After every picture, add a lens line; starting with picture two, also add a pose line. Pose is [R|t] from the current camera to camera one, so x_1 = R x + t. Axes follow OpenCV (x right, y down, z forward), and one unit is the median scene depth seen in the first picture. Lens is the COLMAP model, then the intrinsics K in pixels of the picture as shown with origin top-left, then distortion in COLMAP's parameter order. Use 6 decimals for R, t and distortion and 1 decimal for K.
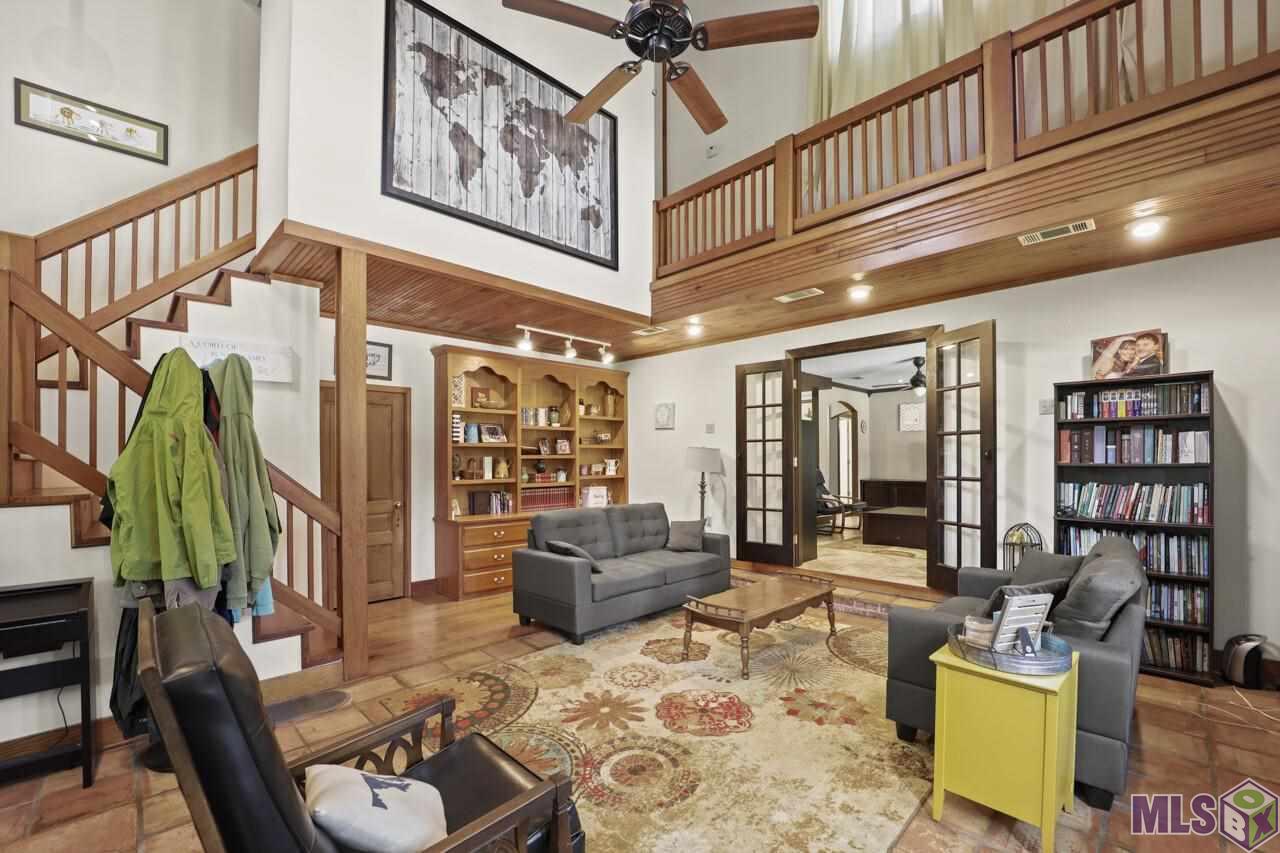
lens RADIAL K [[526.6, 0, 639.7], [0, 526.6, 454.5], [0, 0, 1]] dist [-0.022084, -0.000200]
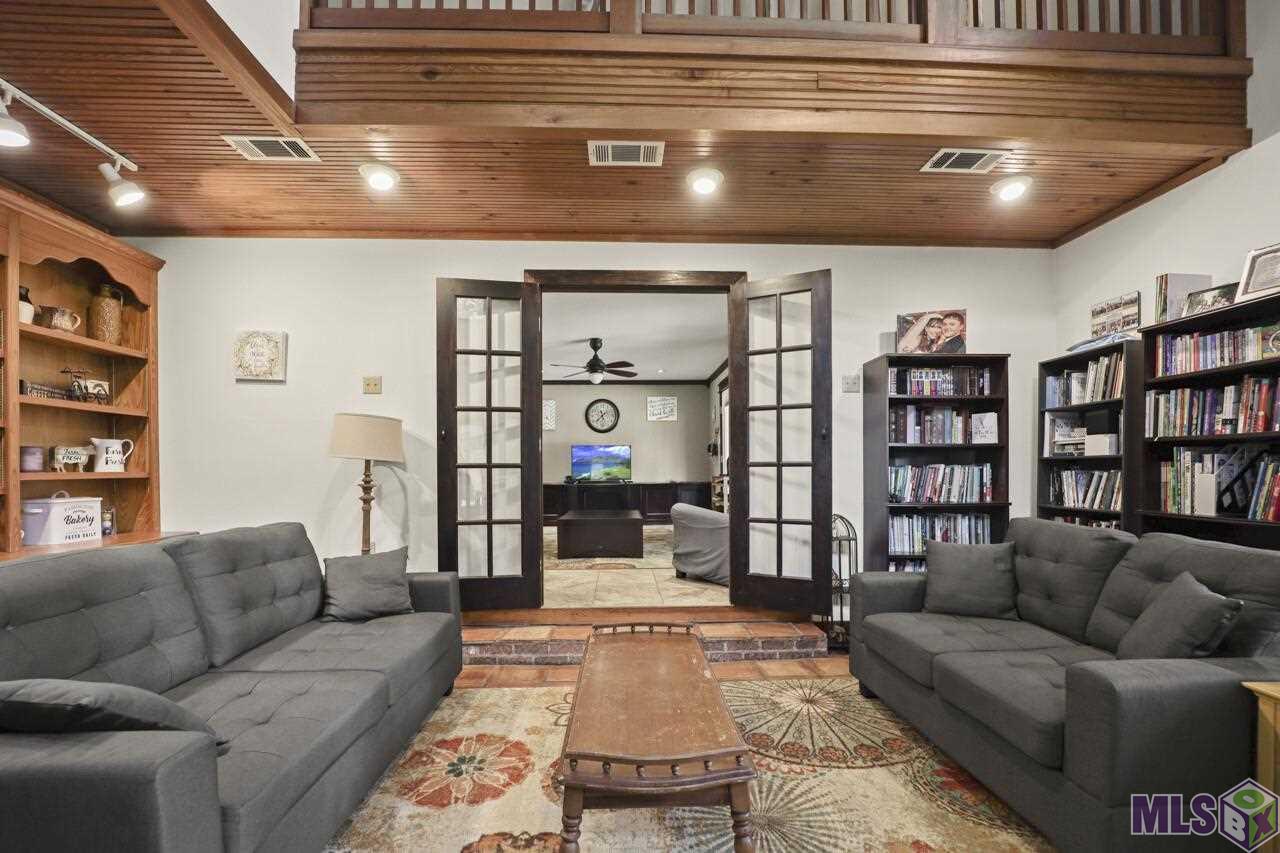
lens RADIAL K [[534.1, 0, 637.7], [0, 534.1, 473.8], [0, 0, 1]] dist [-0.020163, -0.000198]
pose [[0.676002, -0.001756, 0.736898, -0.105244], [-0.007578, 0.999928, 0.009335, 0.042270], [-0.736861, -0.011895, 0.675940, 0.461918]]
